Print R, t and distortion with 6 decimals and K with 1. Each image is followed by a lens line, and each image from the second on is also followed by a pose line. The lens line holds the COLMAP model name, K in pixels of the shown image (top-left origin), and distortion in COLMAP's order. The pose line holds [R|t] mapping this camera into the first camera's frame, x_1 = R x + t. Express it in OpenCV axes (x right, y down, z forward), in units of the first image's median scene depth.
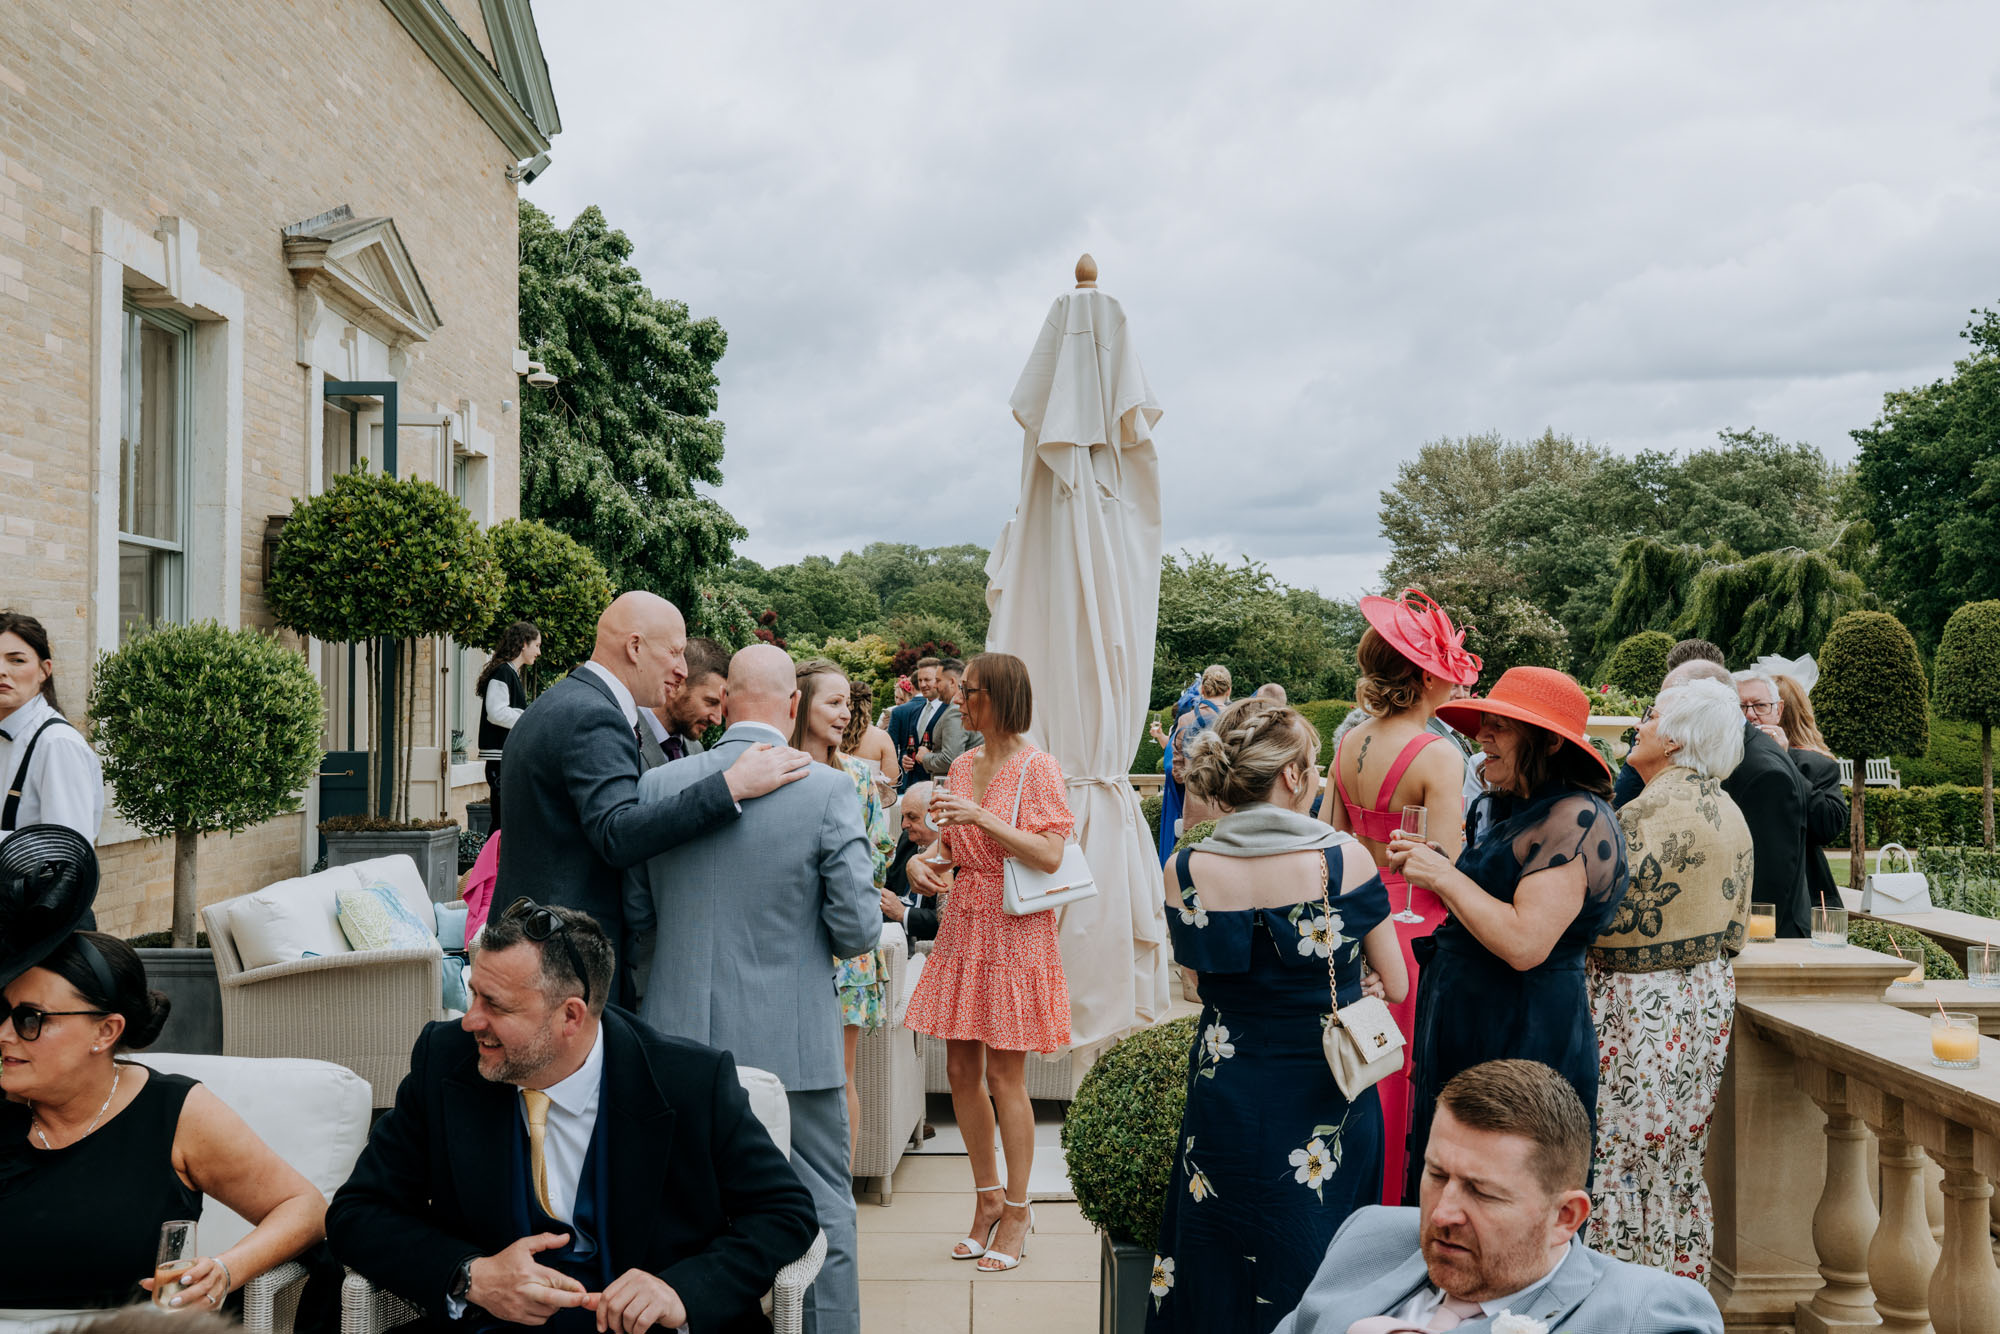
lens RADIAL K [[1926.4, 0, 977.1], [0, 1926.4, 665.6], [0, 0, 1]] dist [-0.003488, 0.006813]
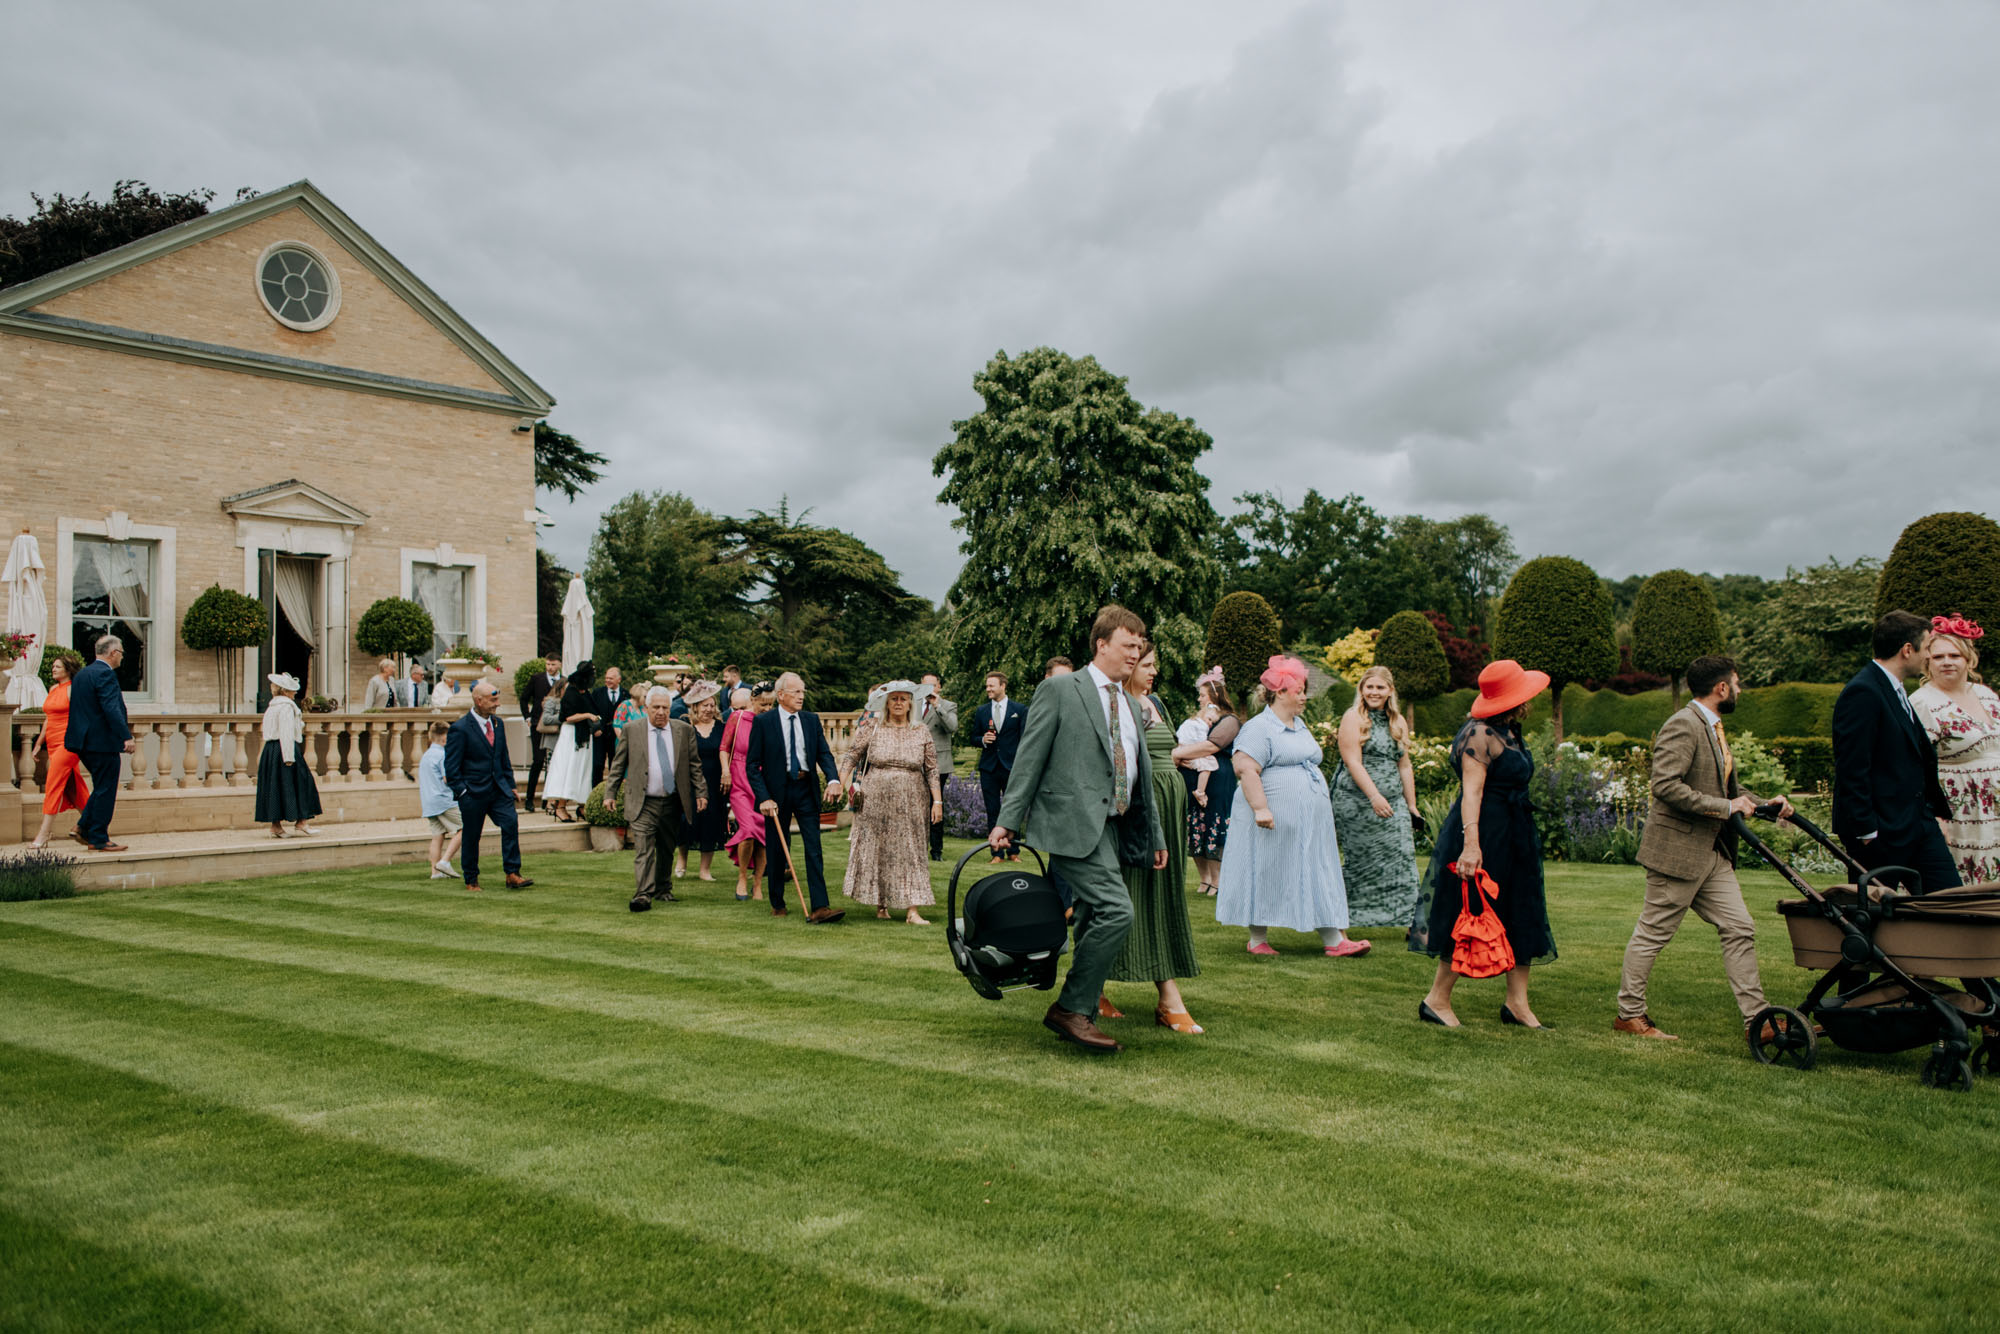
lens RADIAL K [[1631.8, 0, 1000.0], [0, 1631.8, 667.0], [0, 0, 1]] dist [-0.016225, -0.003927]
pose [[0.790359, -0.033221, -0.611742, 2.078829], [0.025680, 0.999448, -0.021098, 0.094509], [0.612105, 0.000966, 0.790776, -0.153576]]
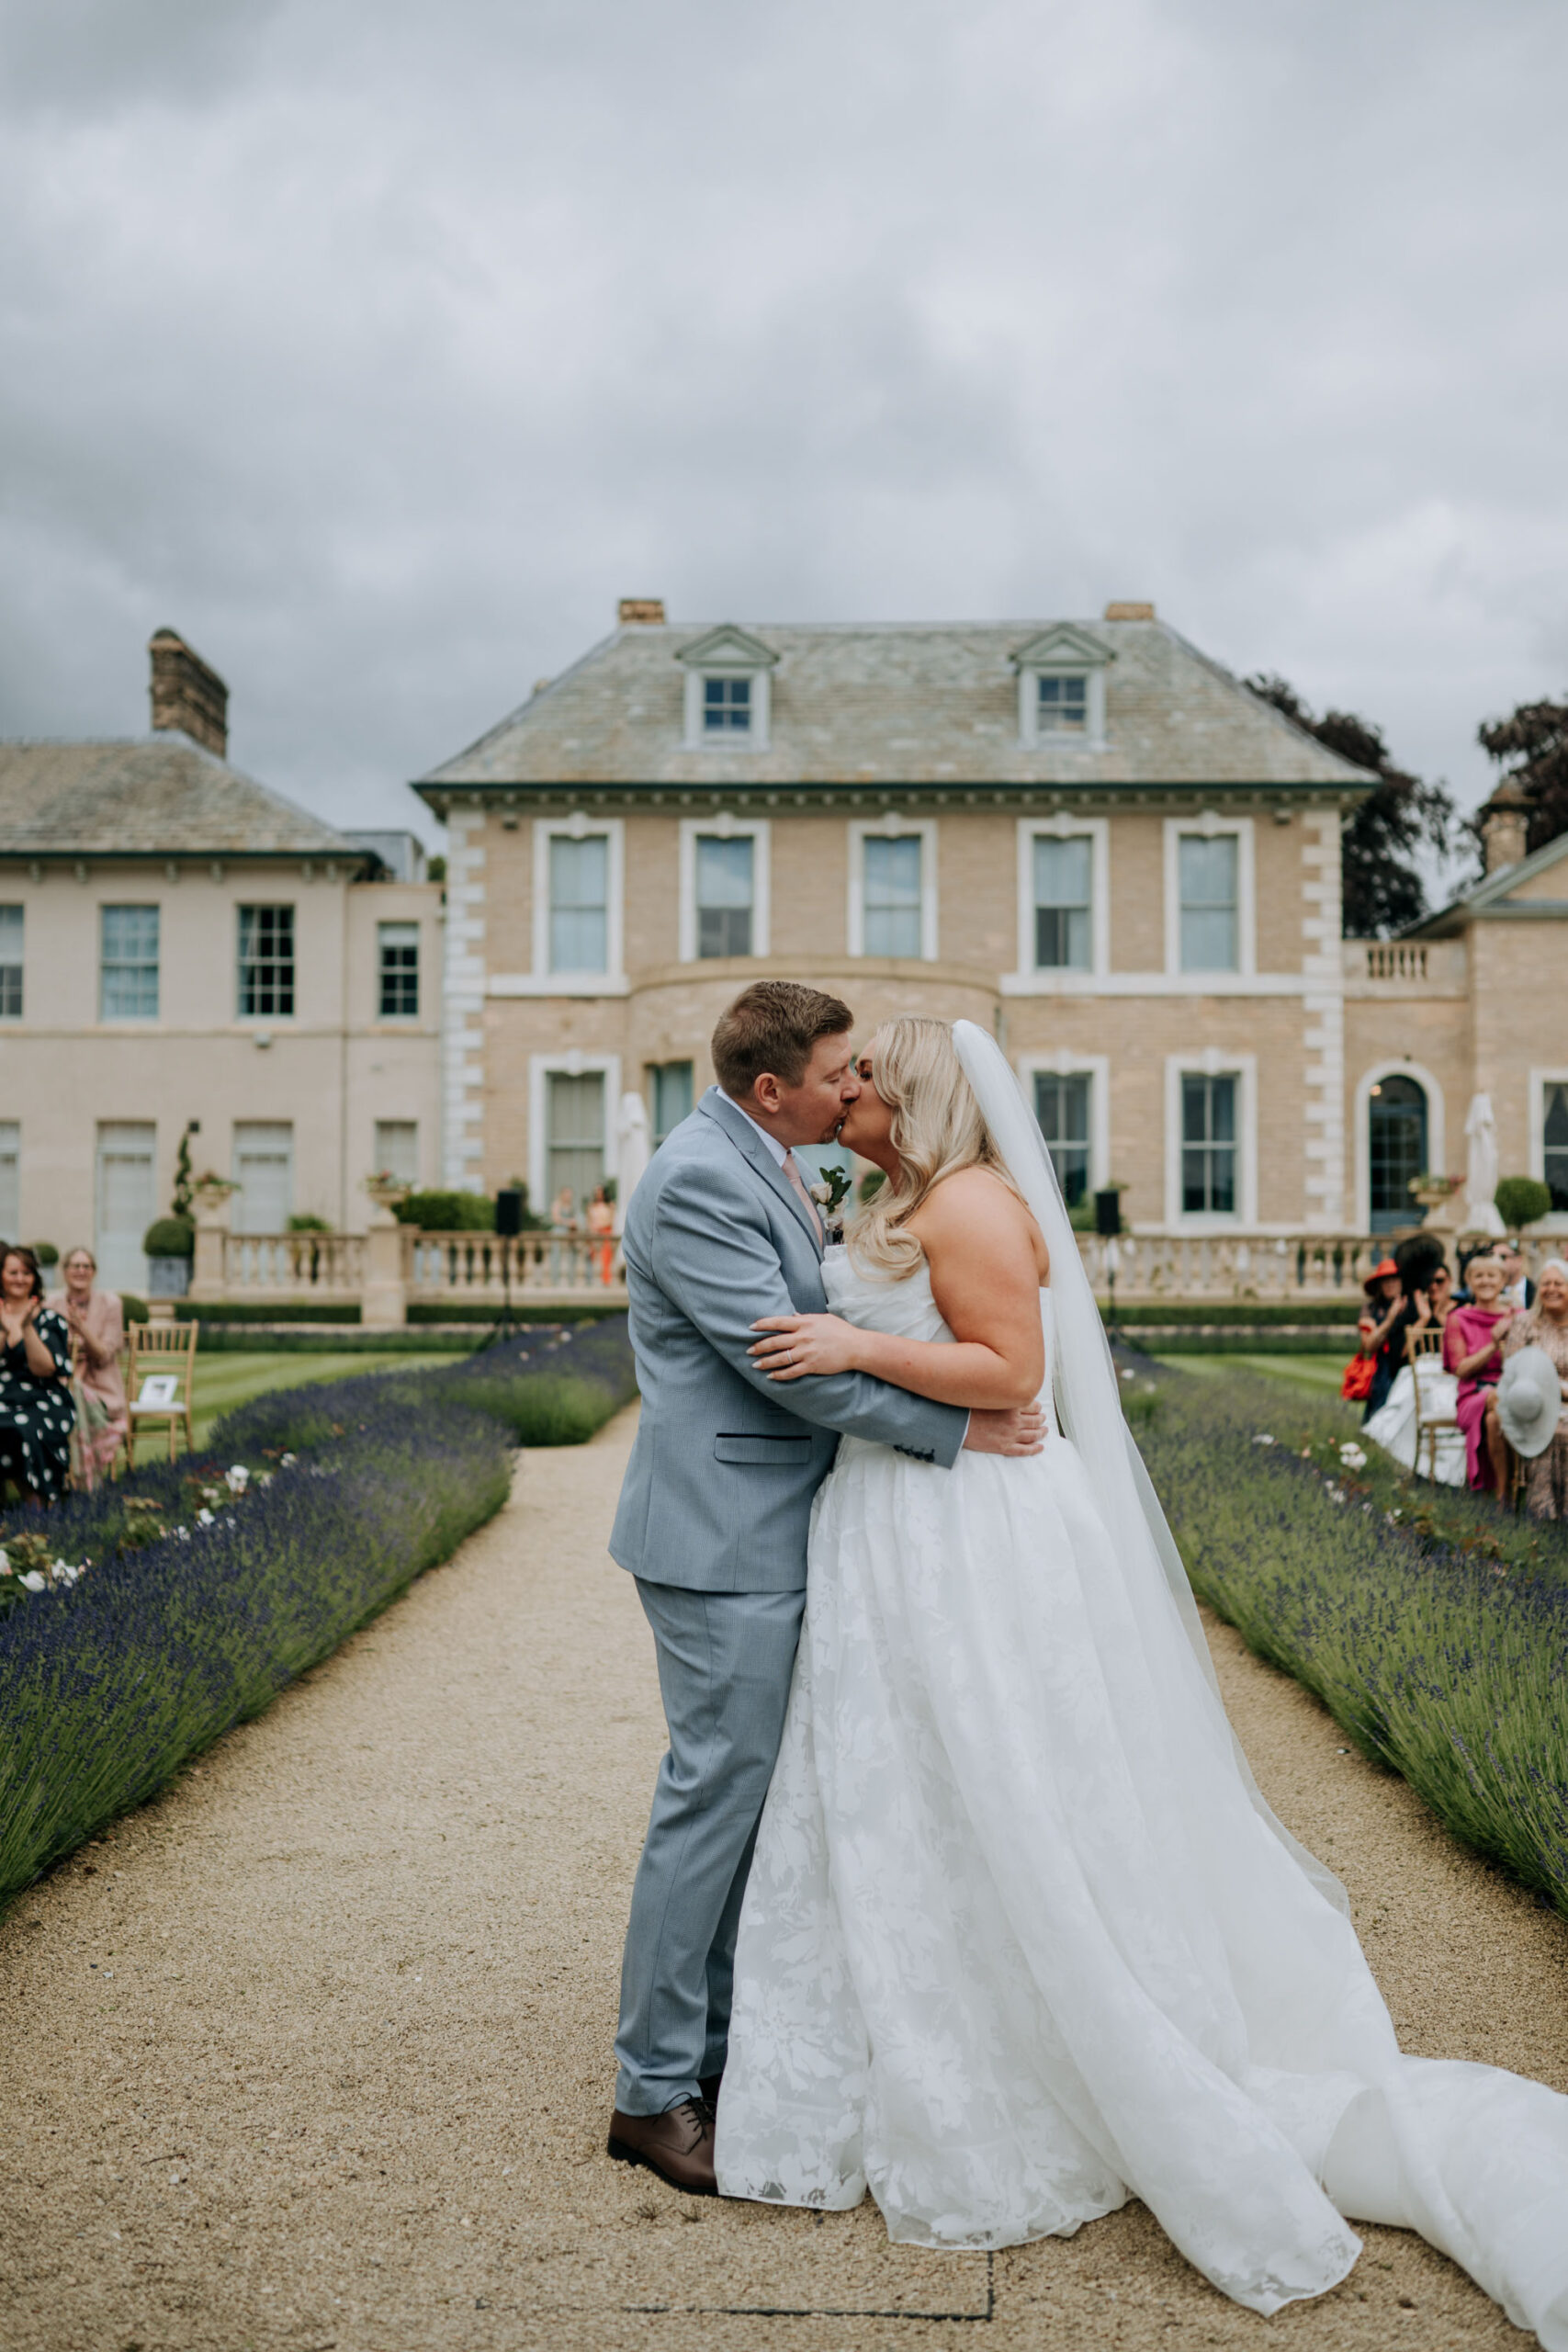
lens RADIAL K [[2228.5, 0, 778.7], [0, 2228.5, 1165.9], [0, 0, 1]] dist [-0.004102, -0.001204]
pose [[-0.023582, -0.041280, -0.998869, 3.422494], [0.019125, 0.998946, -0.041735, 0.097620], [0.999539, -0.020088, -0.022768, -0.342904]]
